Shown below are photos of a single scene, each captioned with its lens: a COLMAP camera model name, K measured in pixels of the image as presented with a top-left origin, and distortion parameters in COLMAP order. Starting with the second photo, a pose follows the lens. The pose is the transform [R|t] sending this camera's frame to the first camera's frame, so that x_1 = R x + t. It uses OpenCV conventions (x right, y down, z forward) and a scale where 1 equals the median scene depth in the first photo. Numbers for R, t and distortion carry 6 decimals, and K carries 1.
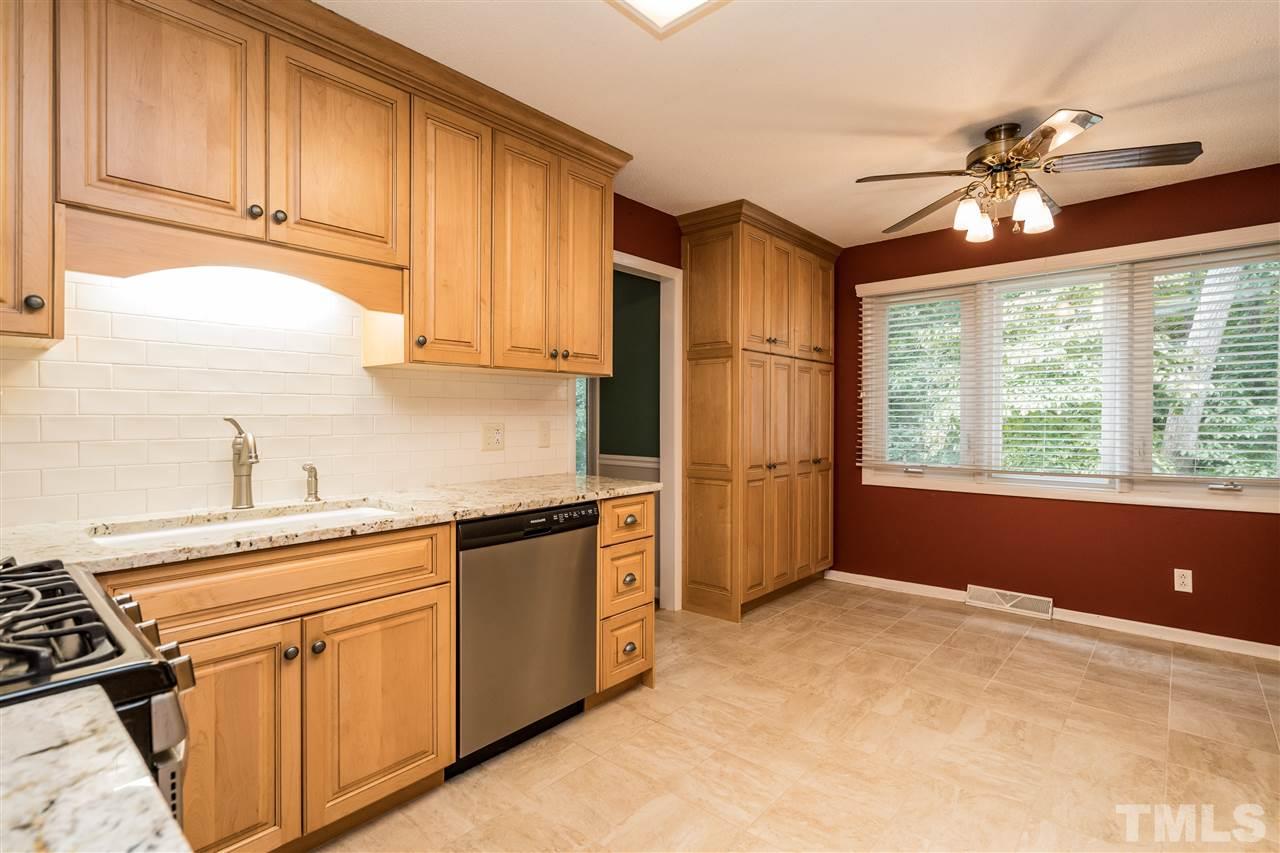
lens RADIAL K [[592.6, 0, 649.8], [0, 592.6, 420.7], [0, 0, 1]] dist [0.000368, -0.000263]
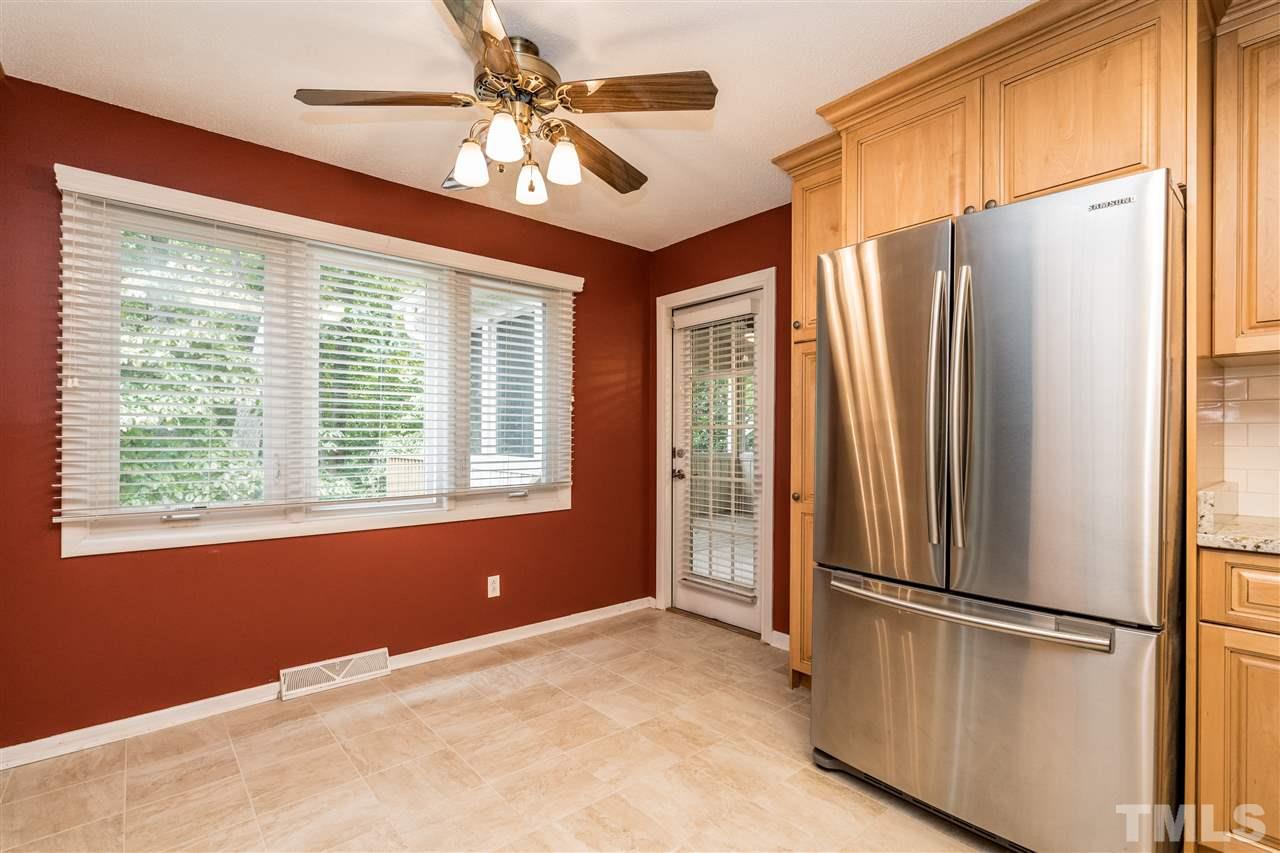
lens RADIAL K [[592.6, 0, 636.5], [0, 592.6, 441.4], [0, 0, 1]] dist [0.000368, -0.000263]
pose [[0.141818, -0.004394, 0.989883, -0.105978], [0.001956, 0.999989, 0.004159, 0.006809], [-0.989891, 0.001346, 0.141825, 0.579977]]
